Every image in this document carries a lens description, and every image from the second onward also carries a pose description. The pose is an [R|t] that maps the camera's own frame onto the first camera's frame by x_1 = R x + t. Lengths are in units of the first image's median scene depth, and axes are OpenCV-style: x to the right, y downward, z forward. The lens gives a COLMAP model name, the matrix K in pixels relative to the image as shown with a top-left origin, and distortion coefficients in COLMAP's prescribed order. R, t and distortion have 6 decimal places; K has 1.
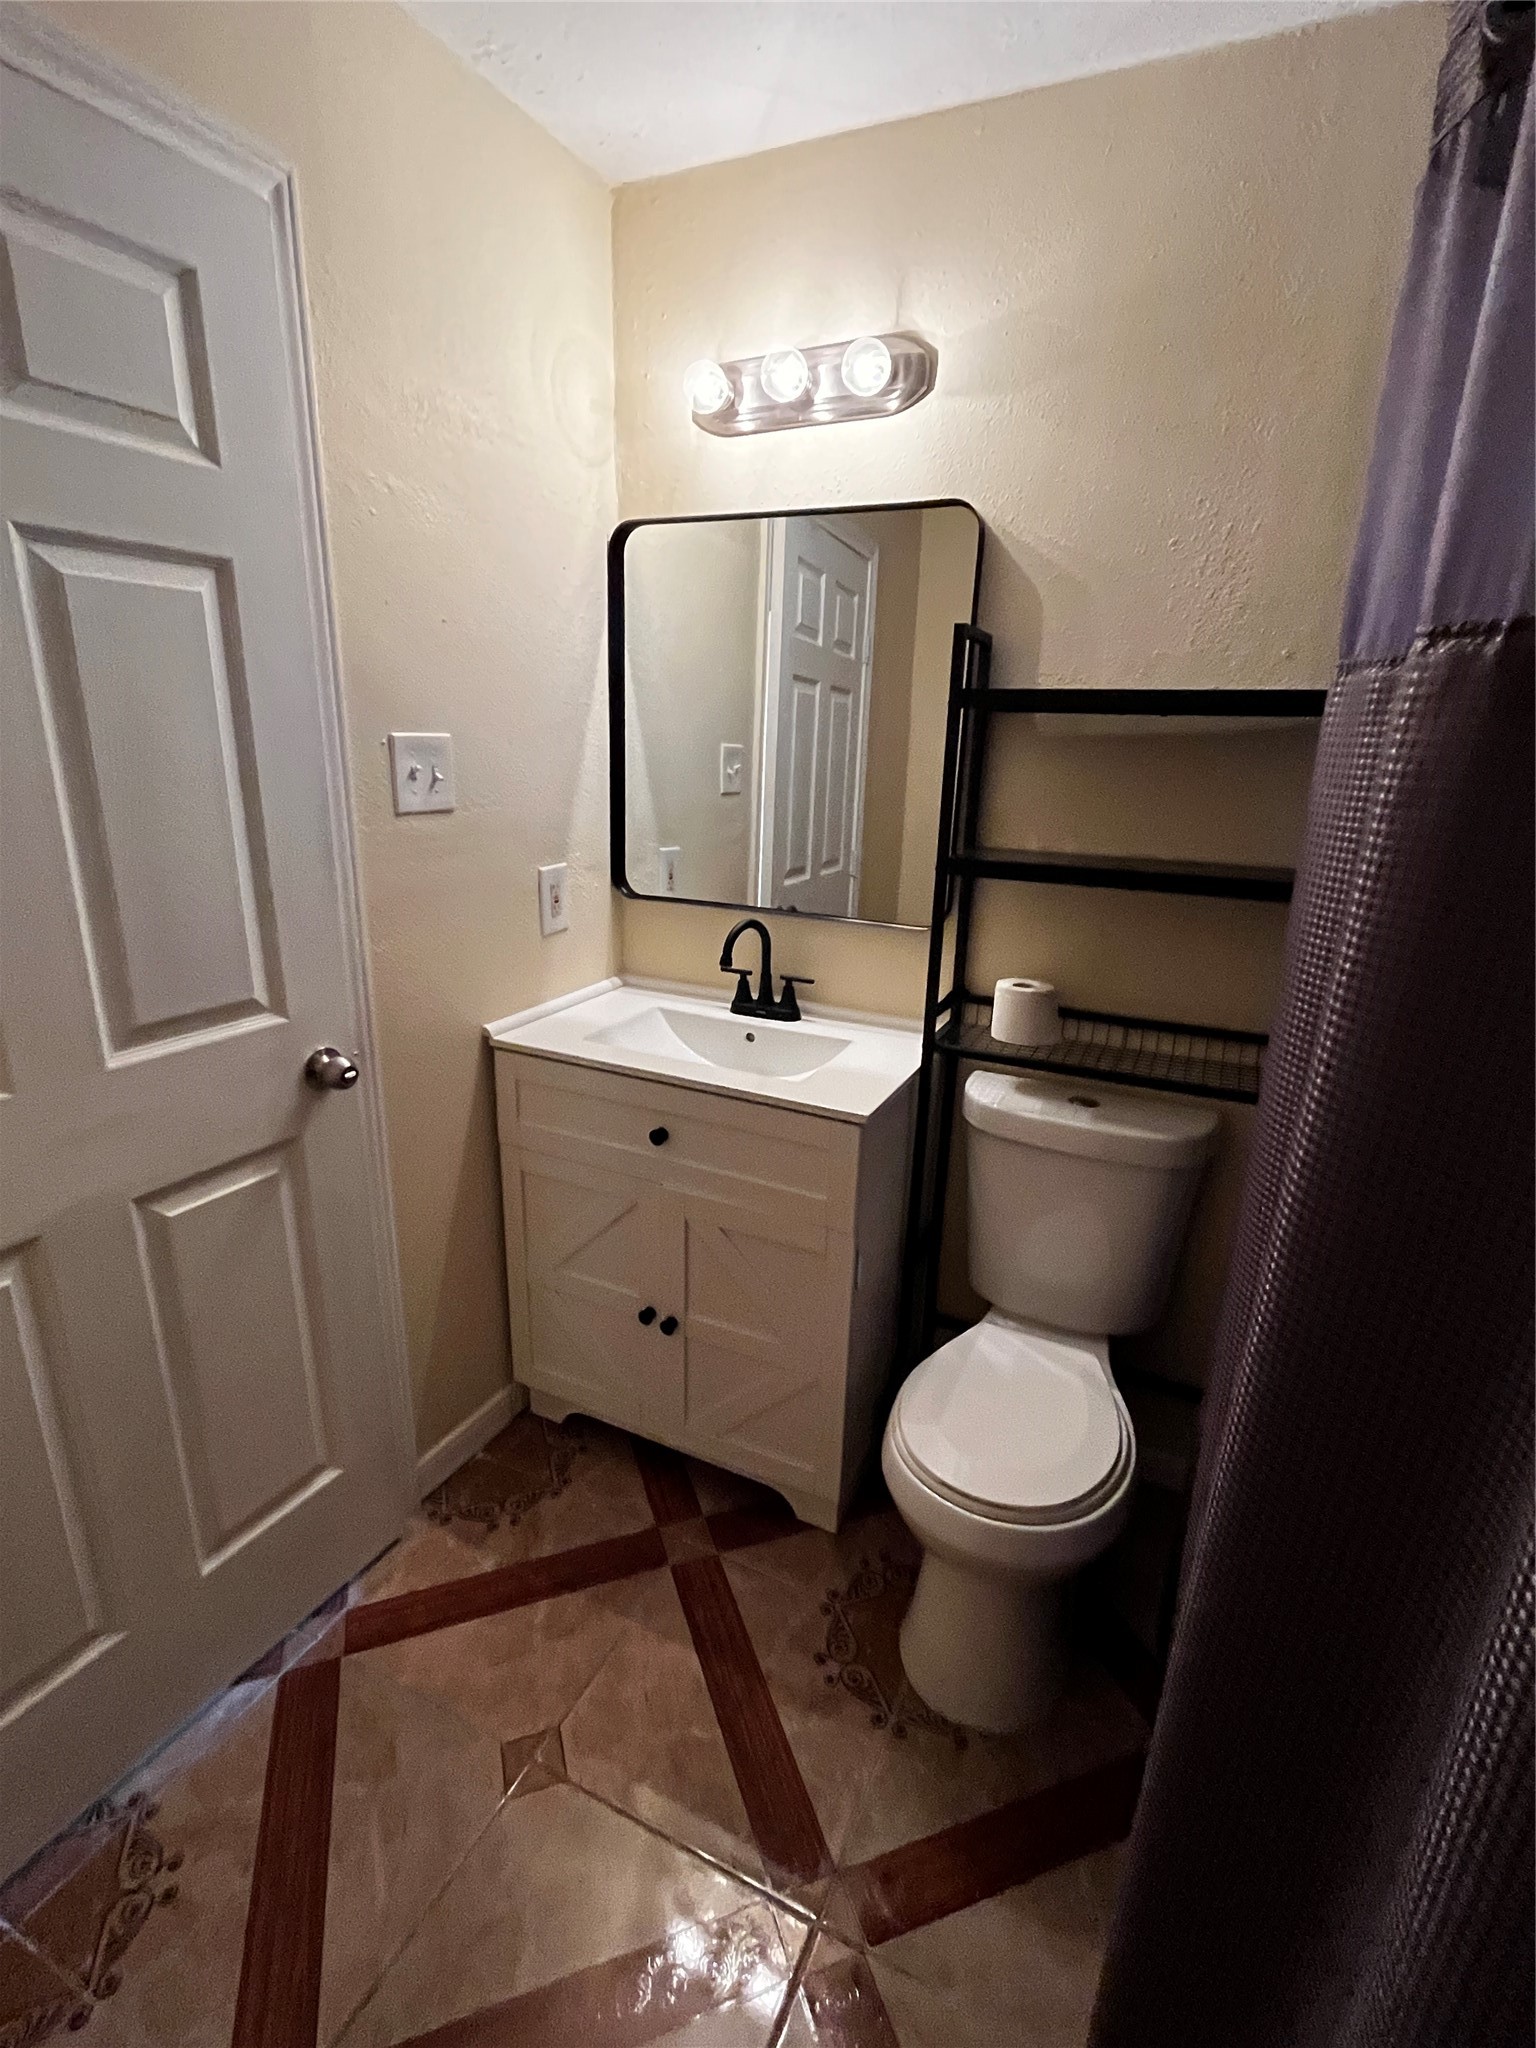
lens RADIAL K [[977.5, 0, 776.2], [0, 977.5, 1014.0], [0, 0, 1]] dist [0.003266, 0.000056]
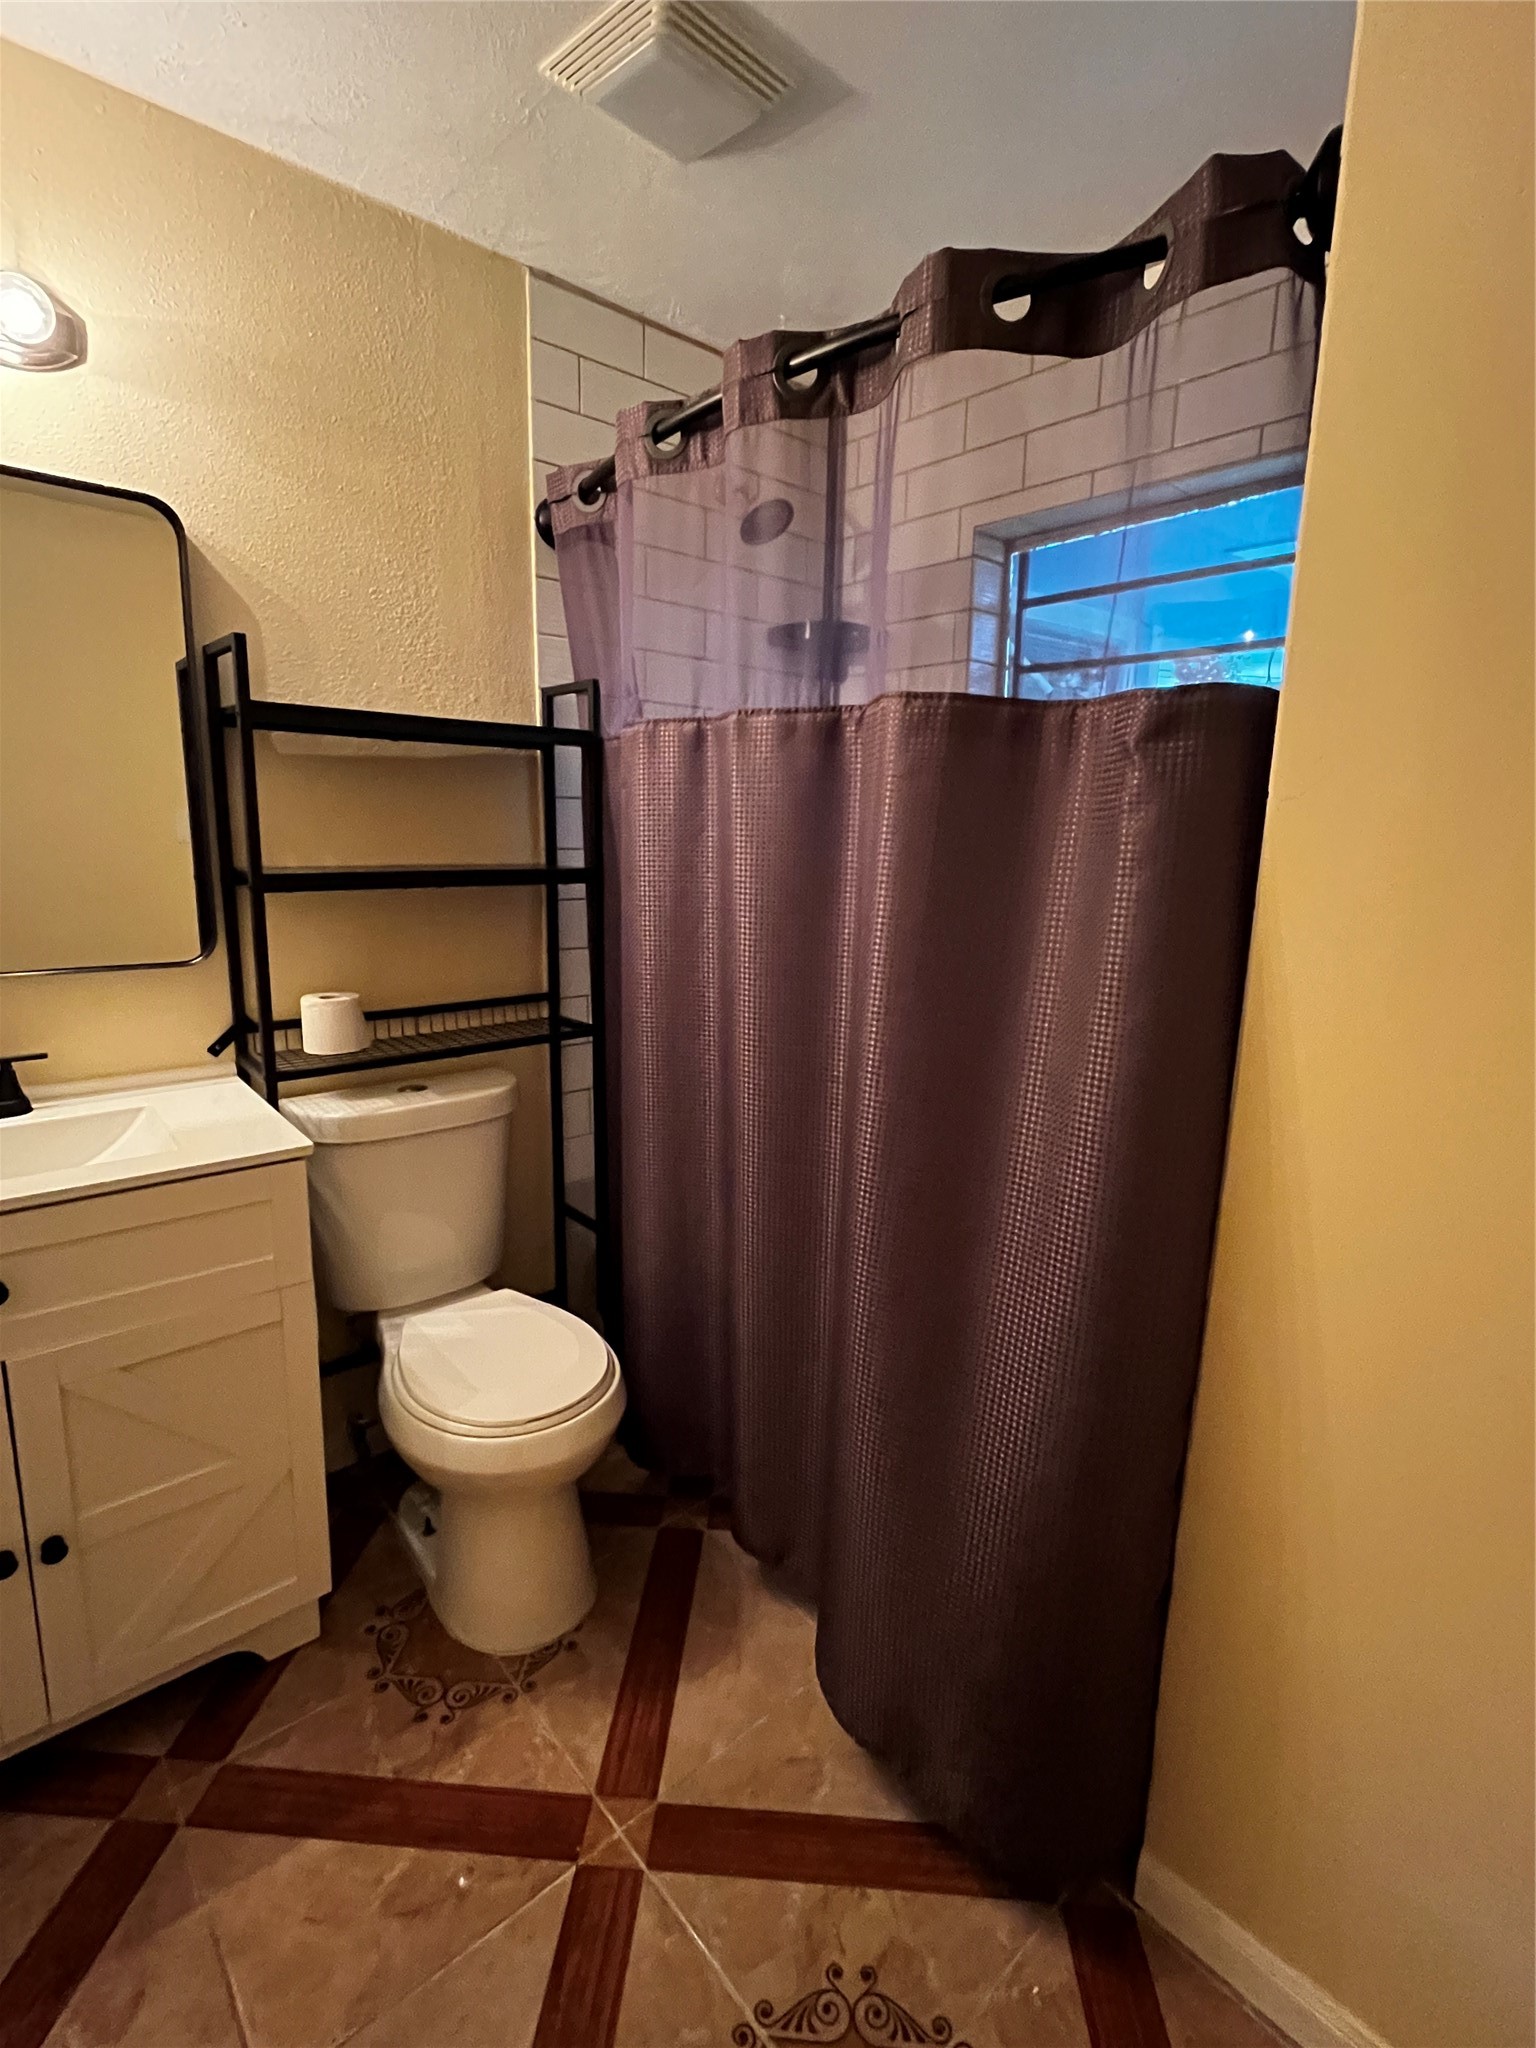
lens RADIAL K [[977.5, 0, 756.5], [0, 977.5, 1015.2], [0, 0, 1]] dist [0.003266, 0.000056]
pose [[0.395305, -0.190724, 0.898531, -0.488878], [0.242916, 0.965086, 0.097981, -0.003253], [-0.885848, 0.179535, 0.427834, 0.174766]]
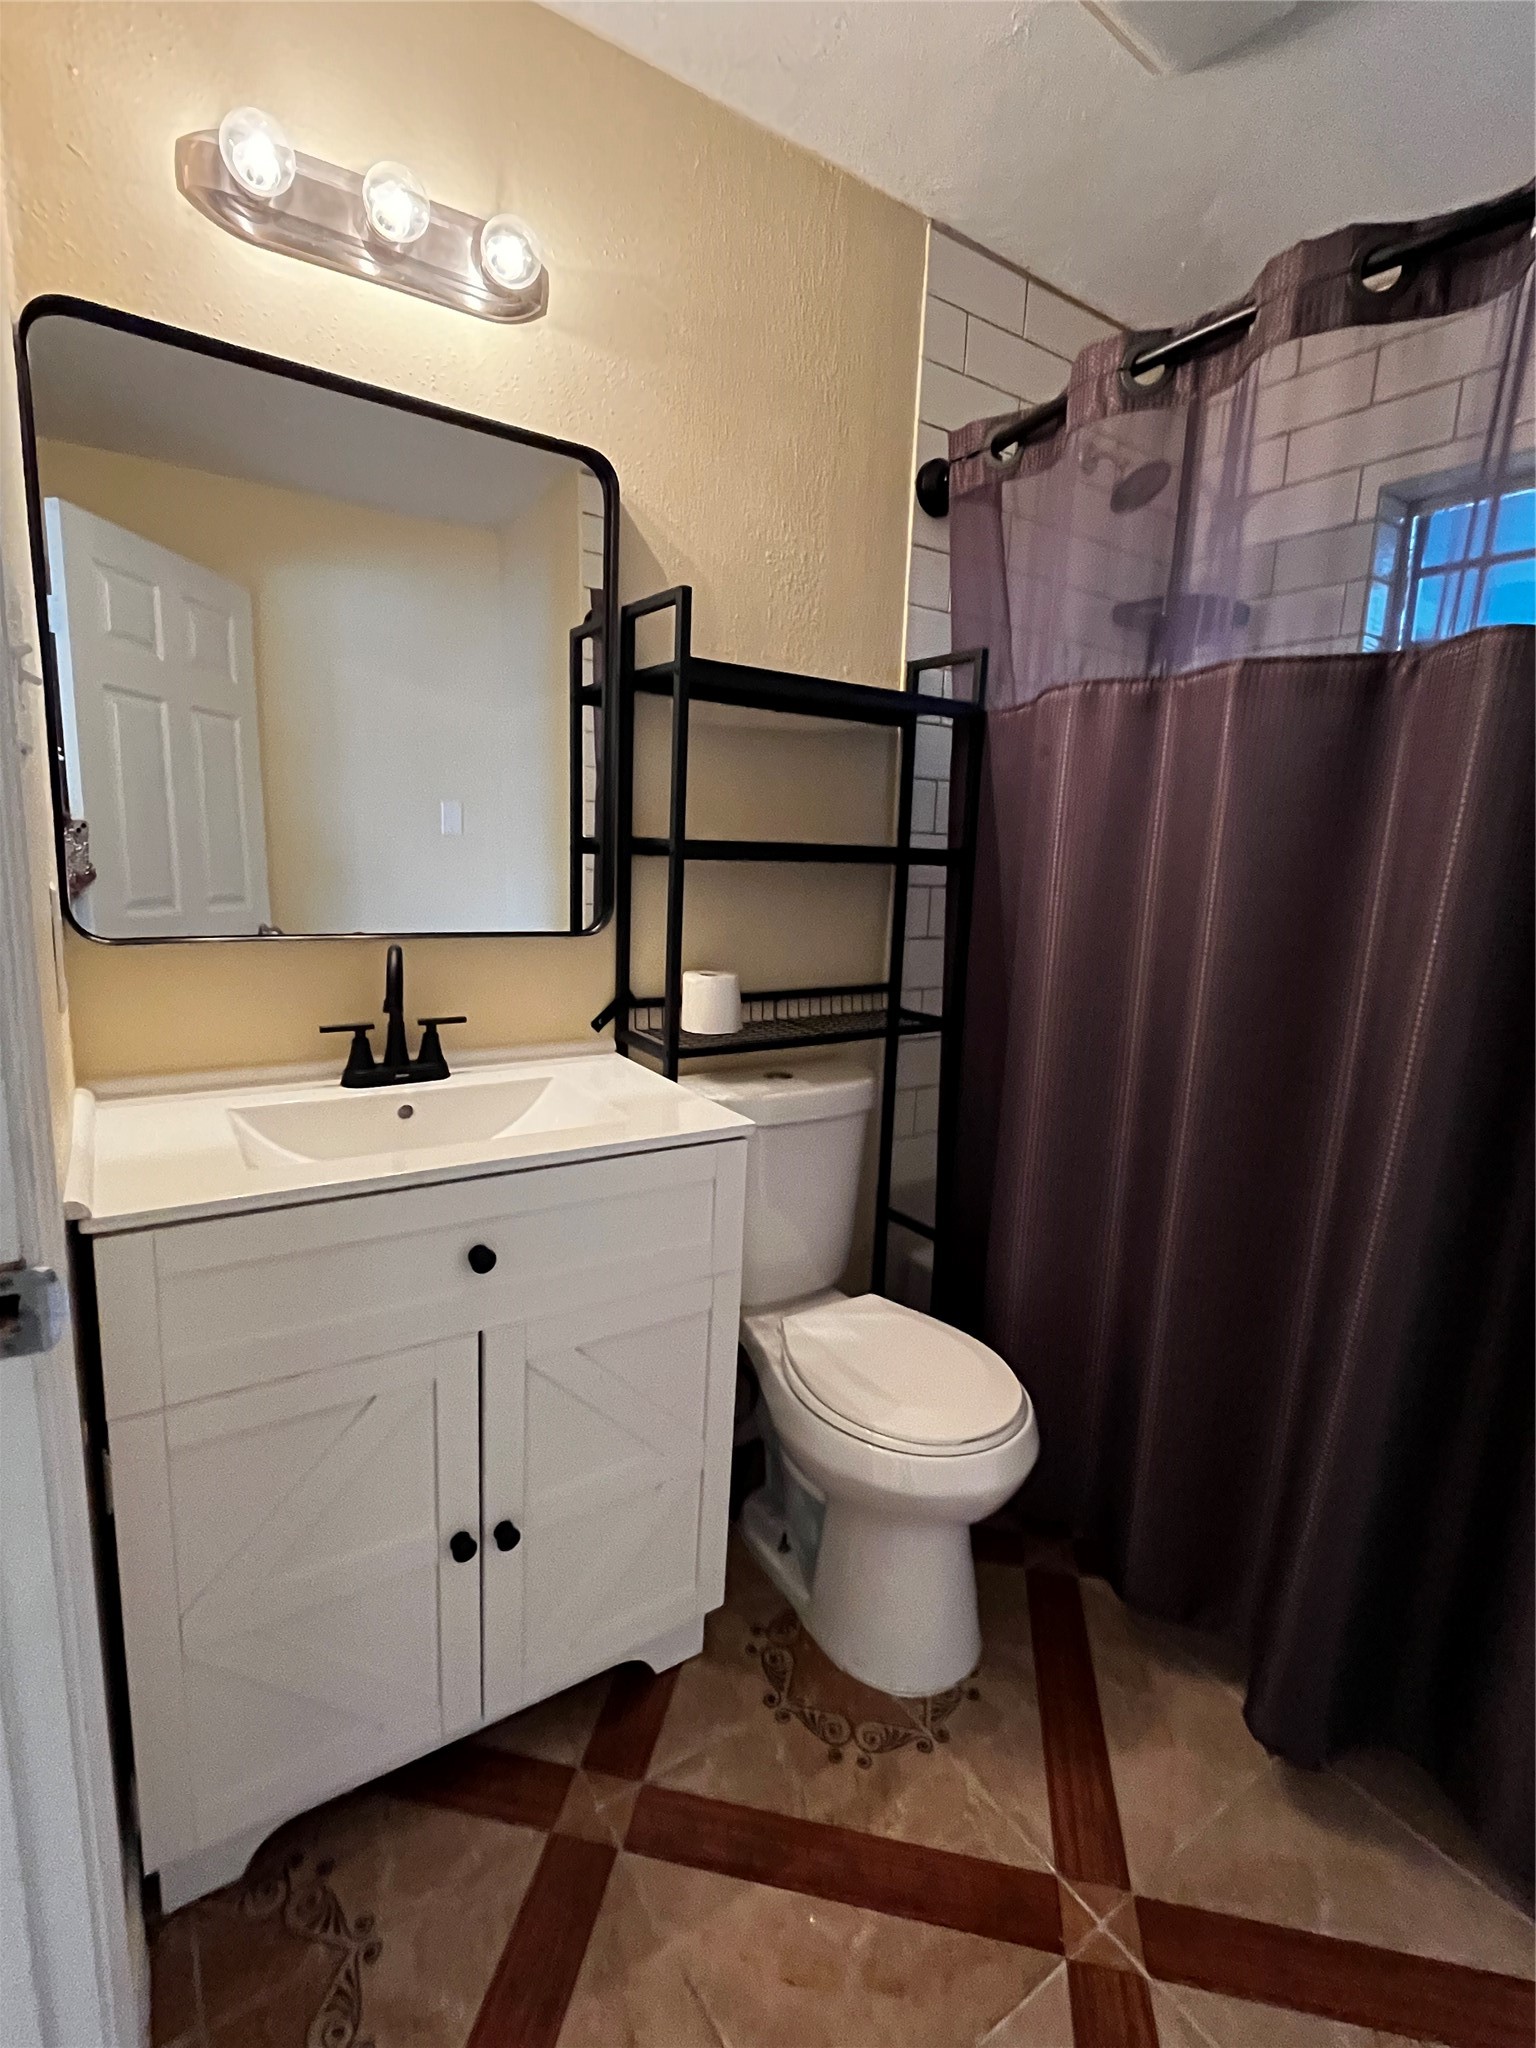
lens RADIAL K [[977.5, 0, 755.2], [0, 977.5, 1015.8], [0, 0, 1]] dist [0.003266, 0.000056]
pose [[0.503204, -0.154812, 0.850188, -0.558310], [0.213044, 0.975681, 0.051568, -0.030363], [-0.837495, 0.155179, 0.523948, 0.458999]]
